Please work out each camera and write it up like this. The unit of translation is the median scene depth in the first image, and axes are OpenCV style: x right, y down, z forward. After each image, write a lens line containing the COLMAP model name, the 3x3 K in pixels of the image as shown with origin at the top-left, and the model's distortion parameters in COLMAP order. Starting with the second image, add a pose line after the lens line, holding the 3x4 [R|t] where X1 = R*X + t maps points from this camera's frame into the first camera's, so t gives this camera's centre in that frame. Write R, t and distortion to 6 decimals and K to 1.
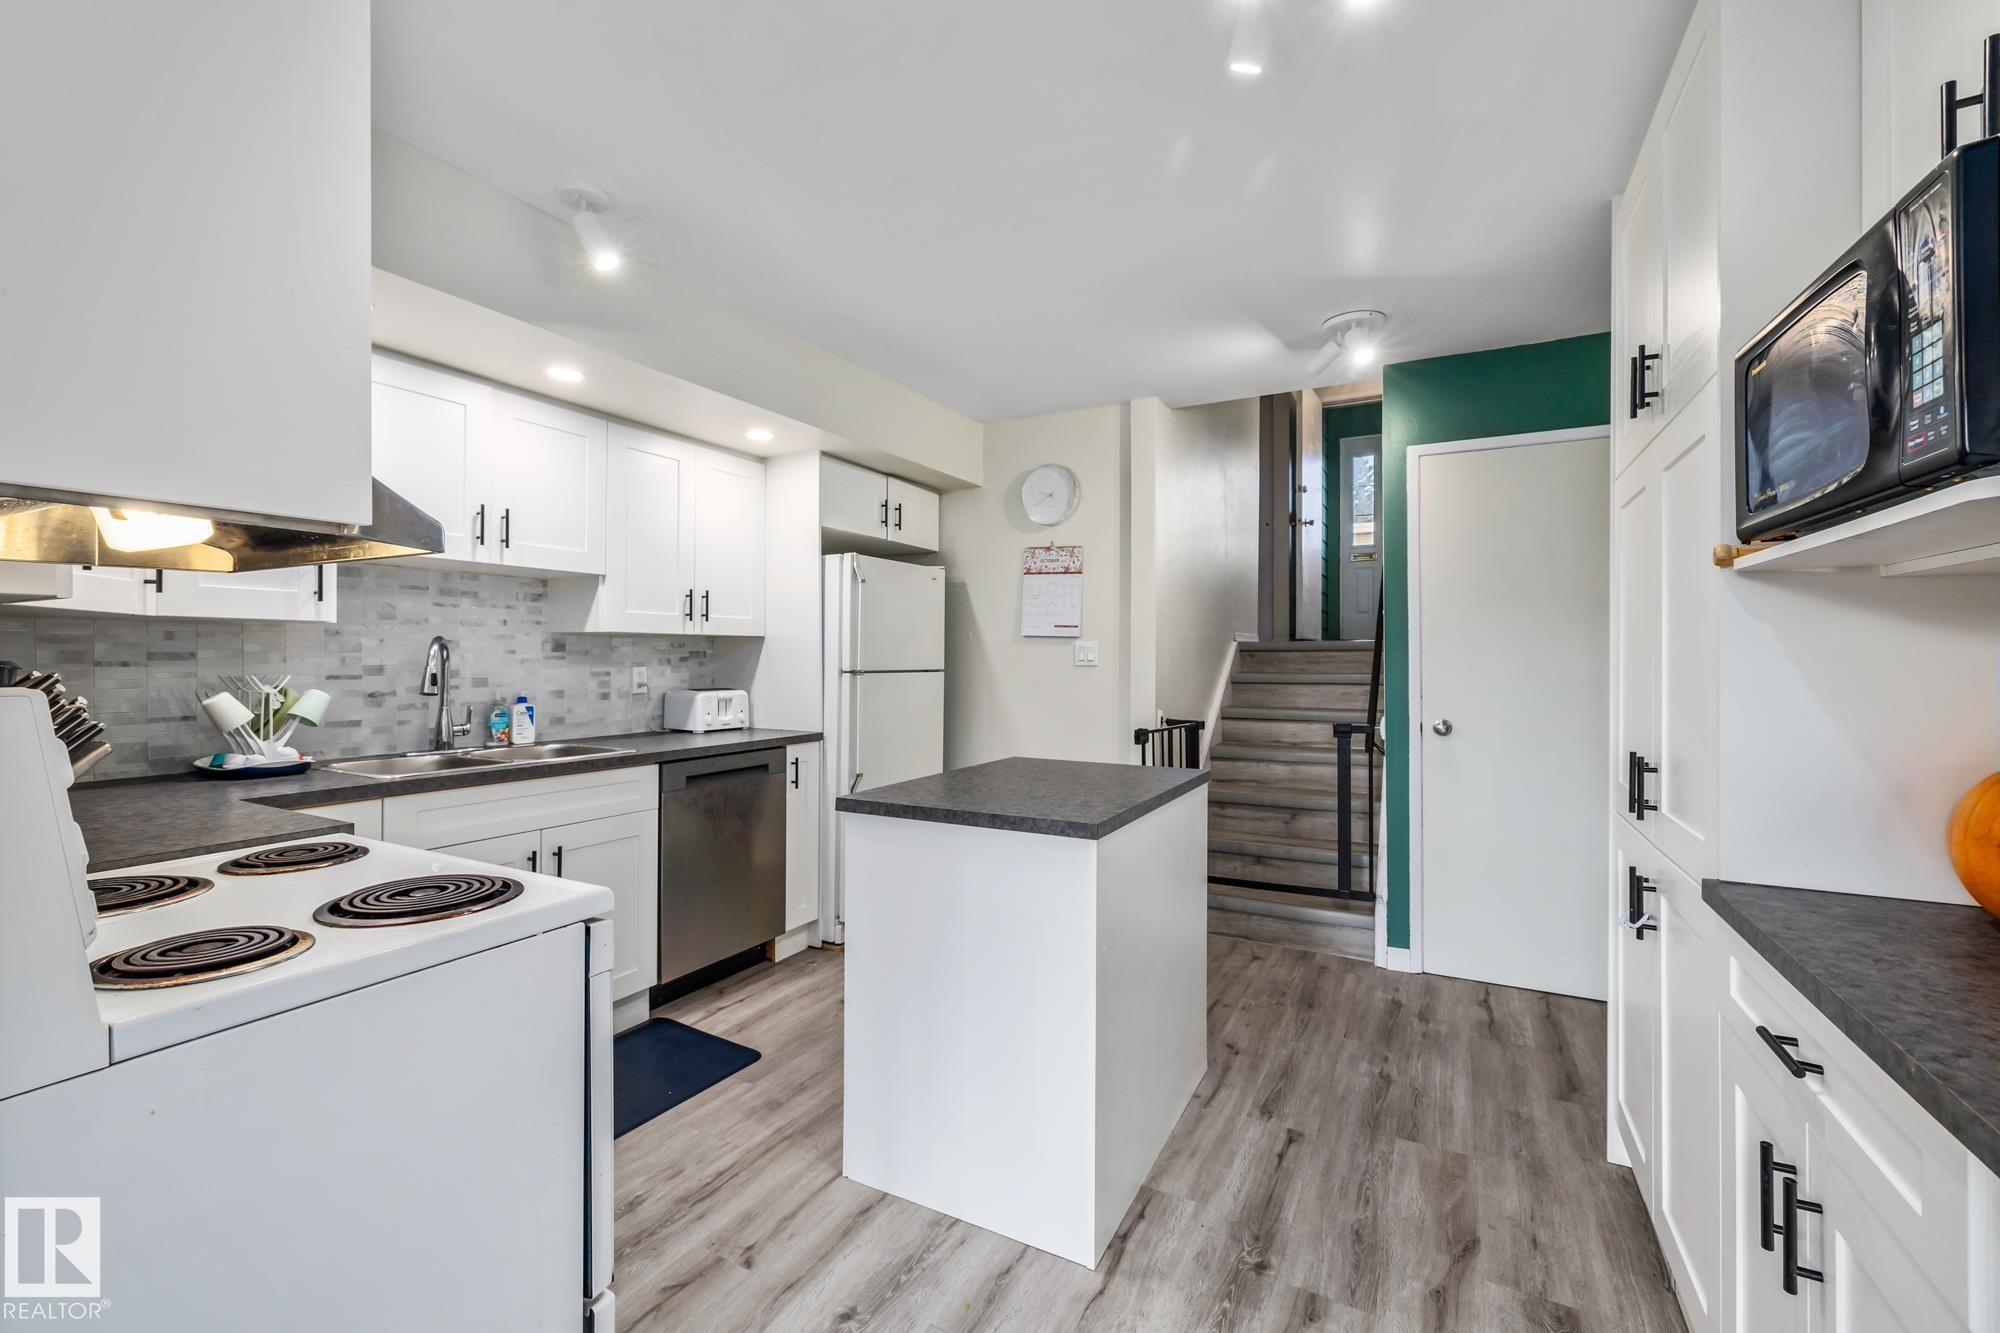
lens RADIAL K [[810.8, 0, 1000.0], [0, 810.8, 666.5], [0, 0, 1]] dist [-0.002672, -0.000165]
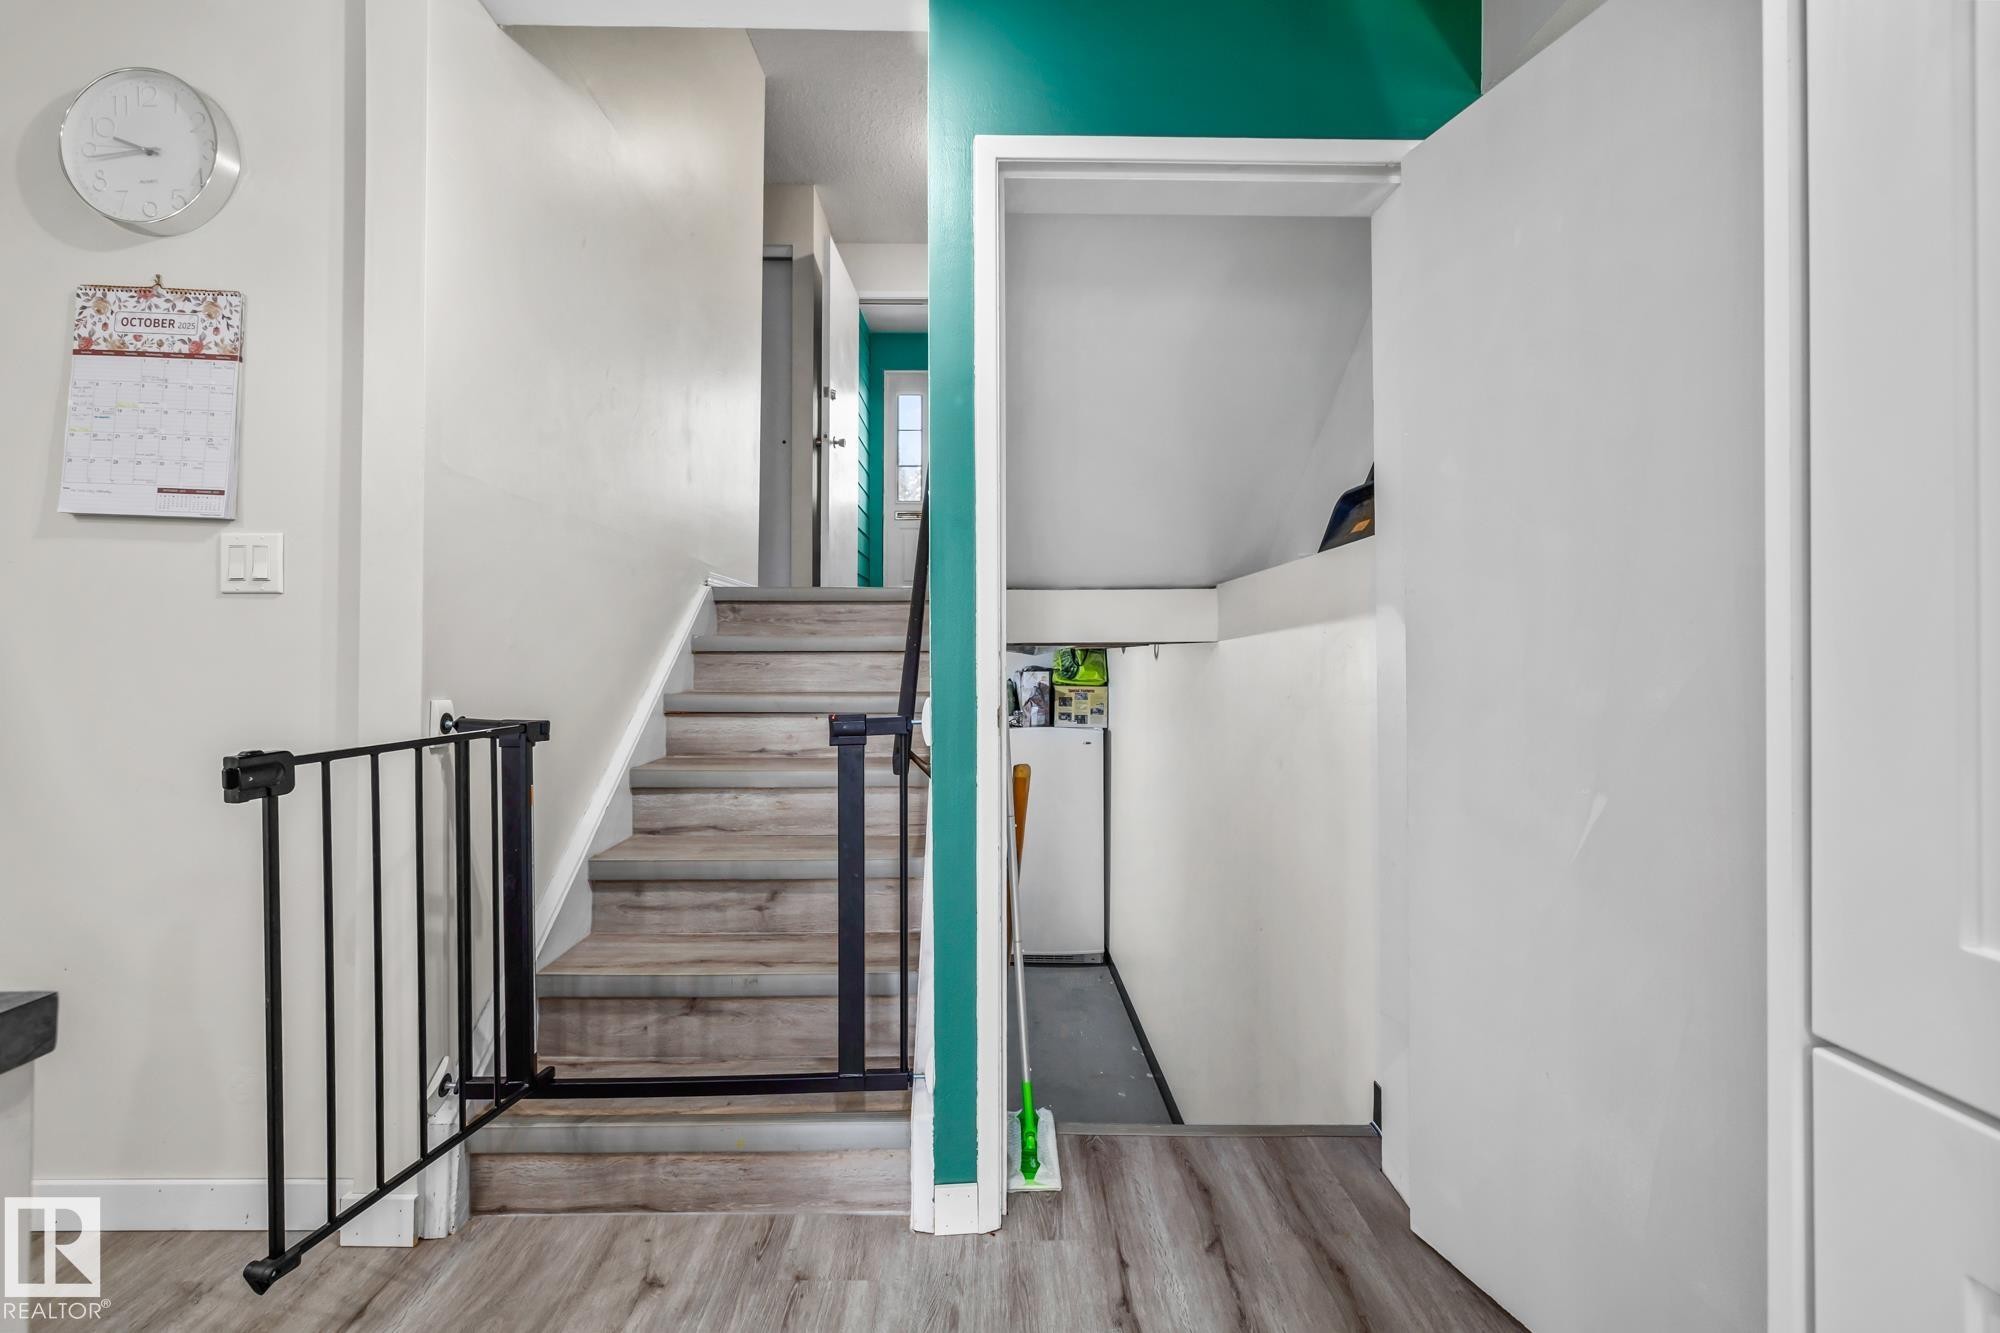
lens RADIAL K [[810.8, 0, 1000.0], [0, 810.8, 666.5], [0, 0, 1]] dist [-0.002672, -0.000165]
pose [[0.866430, -0.002786, 0.499290, 0.234622], [0.000730, 0.999990, 0.004313, 0.035305], [-0.499297, -0.003373, 0.866424, 0.486422]]
